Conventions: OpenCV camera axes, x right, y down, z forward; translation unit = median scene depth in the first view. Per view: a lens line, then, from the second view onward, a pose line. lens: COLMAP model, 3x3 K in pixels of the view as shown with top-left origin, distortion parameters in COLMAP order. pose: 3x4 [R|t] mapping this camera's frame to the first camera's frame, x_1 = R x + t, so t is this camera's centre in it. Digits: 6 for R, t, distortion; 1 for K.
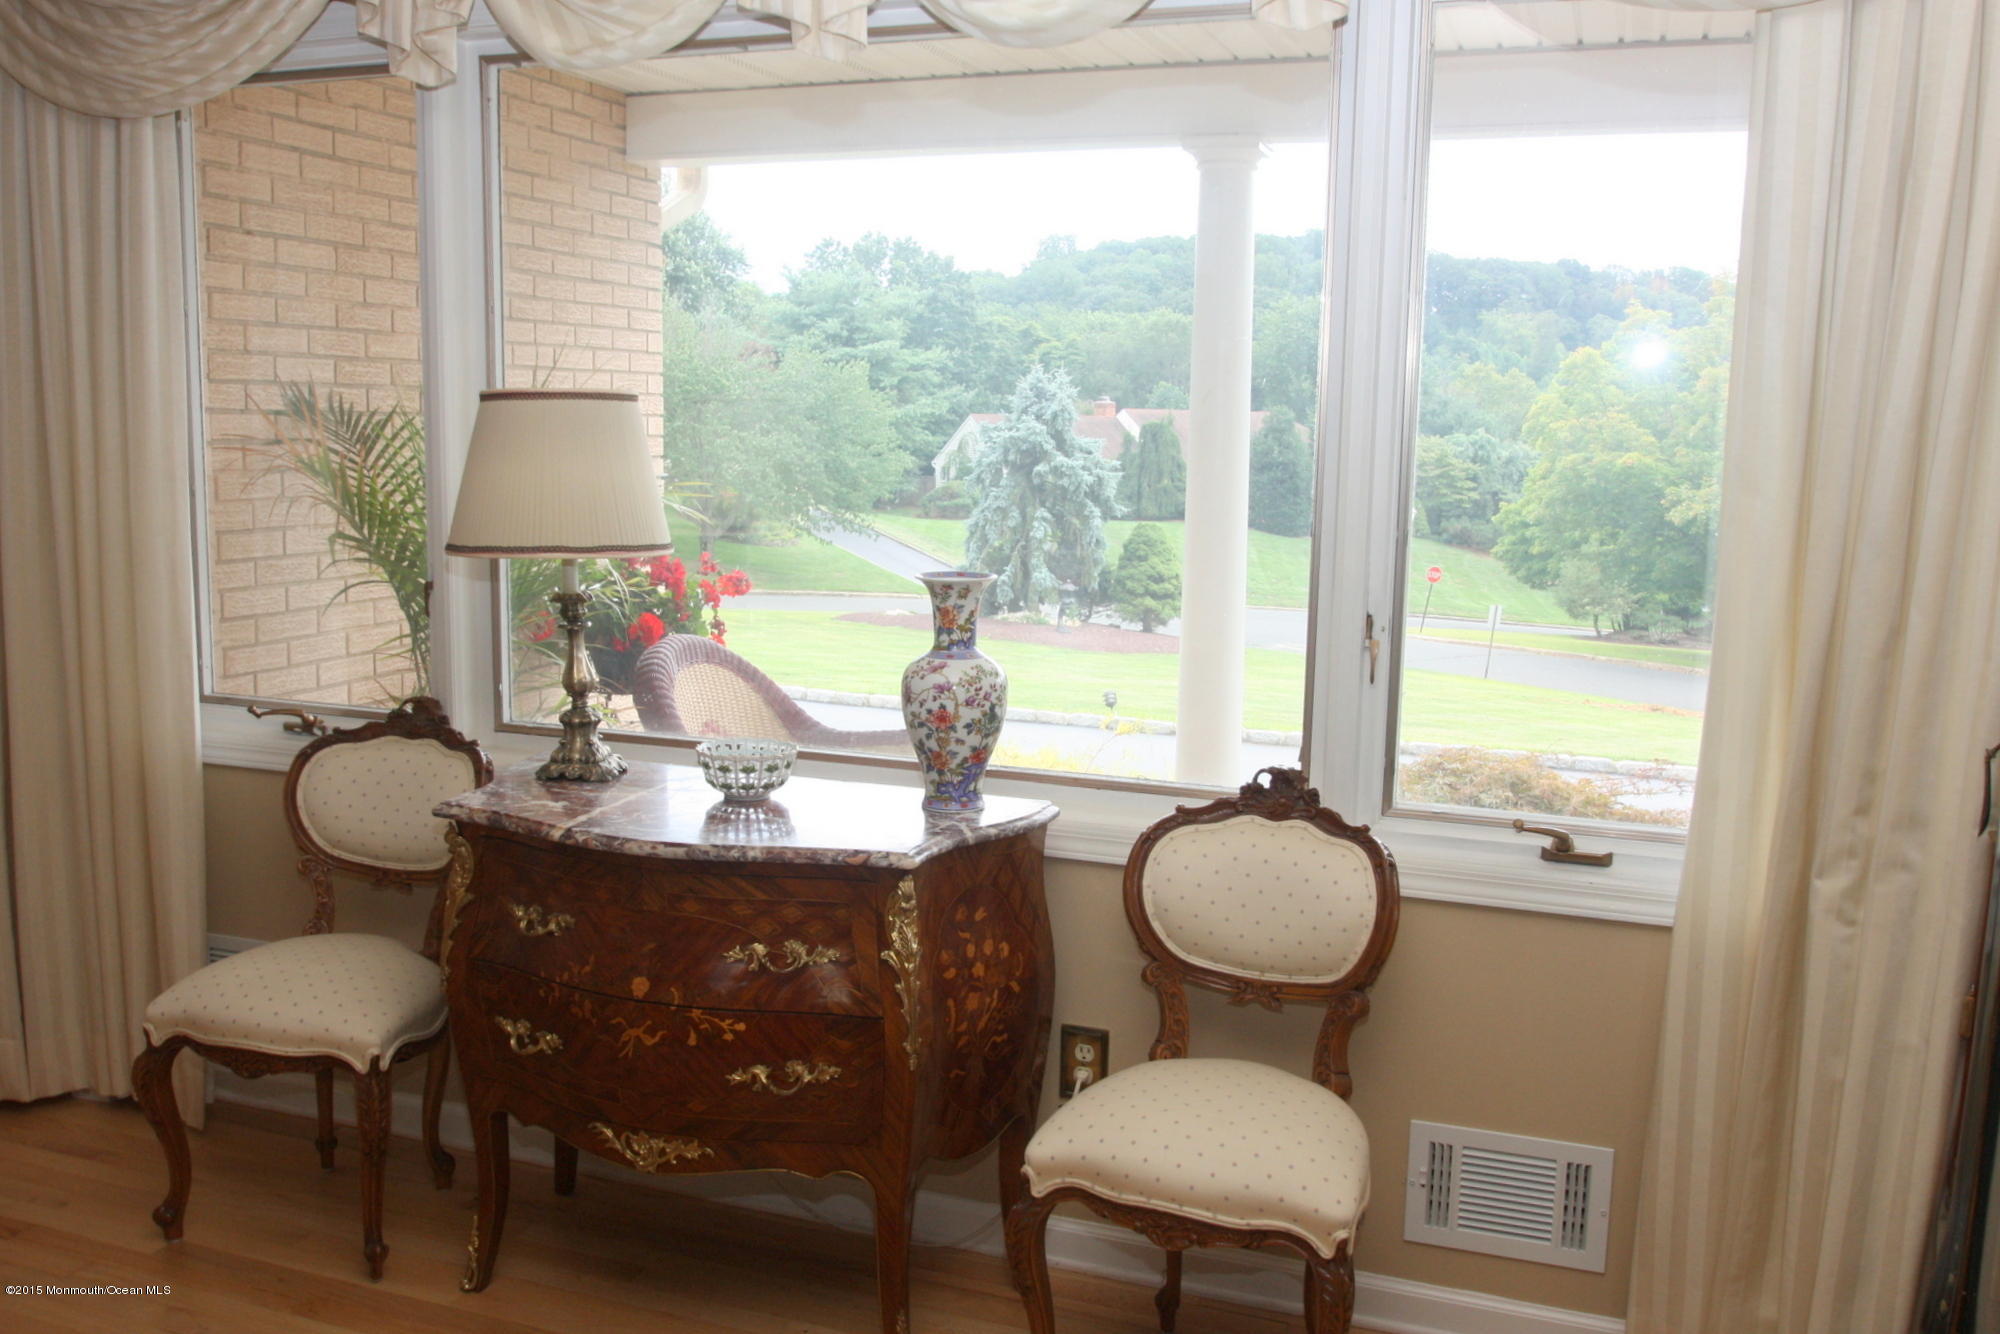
lens RADIAL K [[1719.6, 0, 999.8], [0, 1719.6, 669.1], [0, 0, 1]] dist [-0.003890, -0.001333]
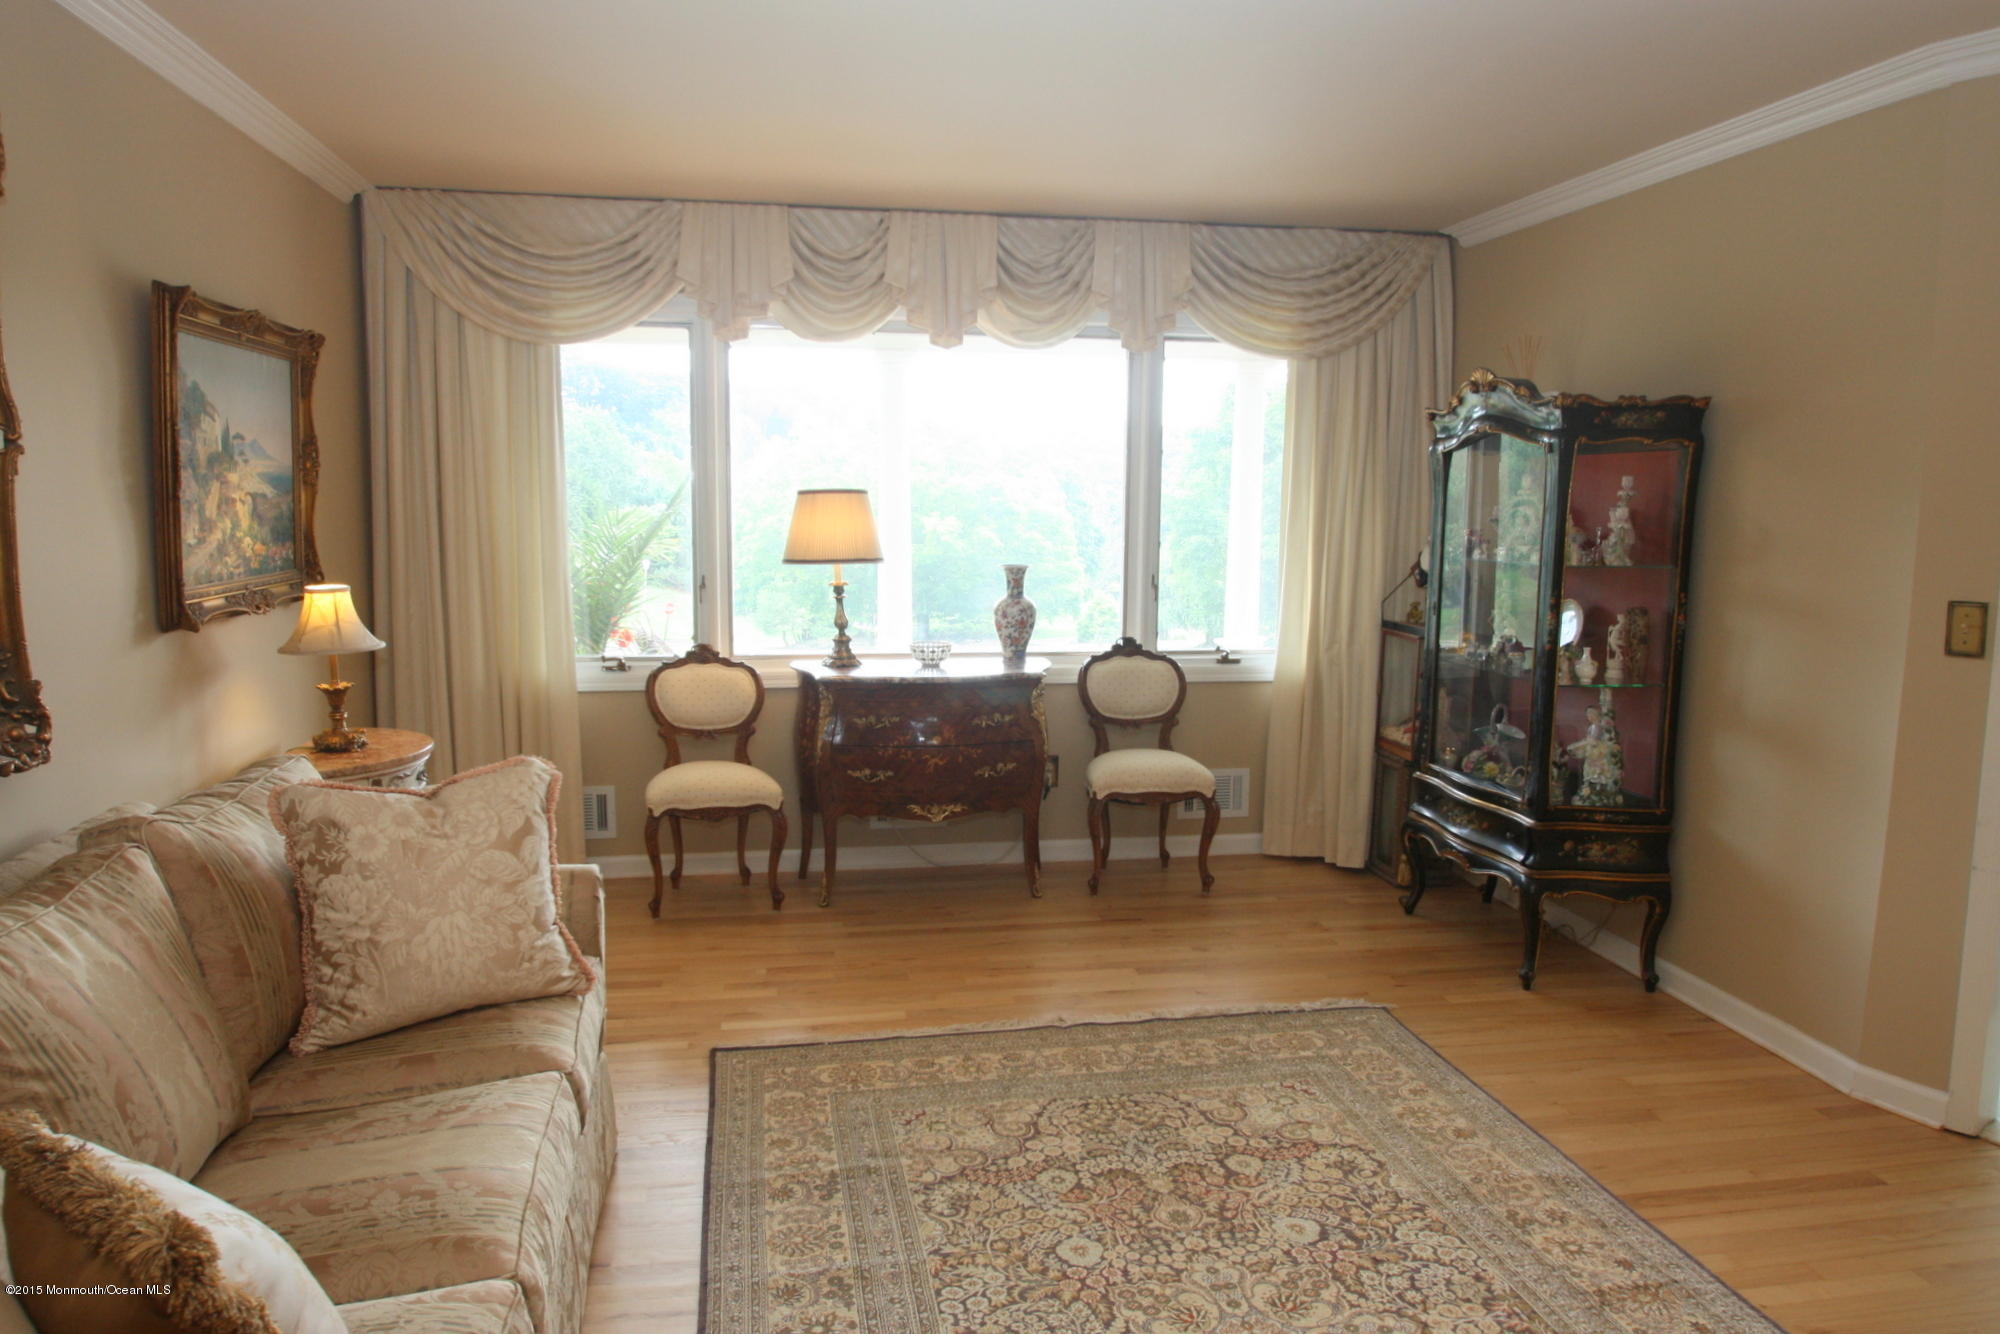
lens RADIAL K [[1309.1, 0, 995.9], [0, 1309.1, 660.6], [0, 0, 1]] dist [0.000743, 0.000004]
pose [[0.871475, -0.076073, 0.484505, -0.946021], [0.084256, 0.996432, 0.004901, 0.067249], [-0.483149, 0.036552, 0.874775, -0.592939]]
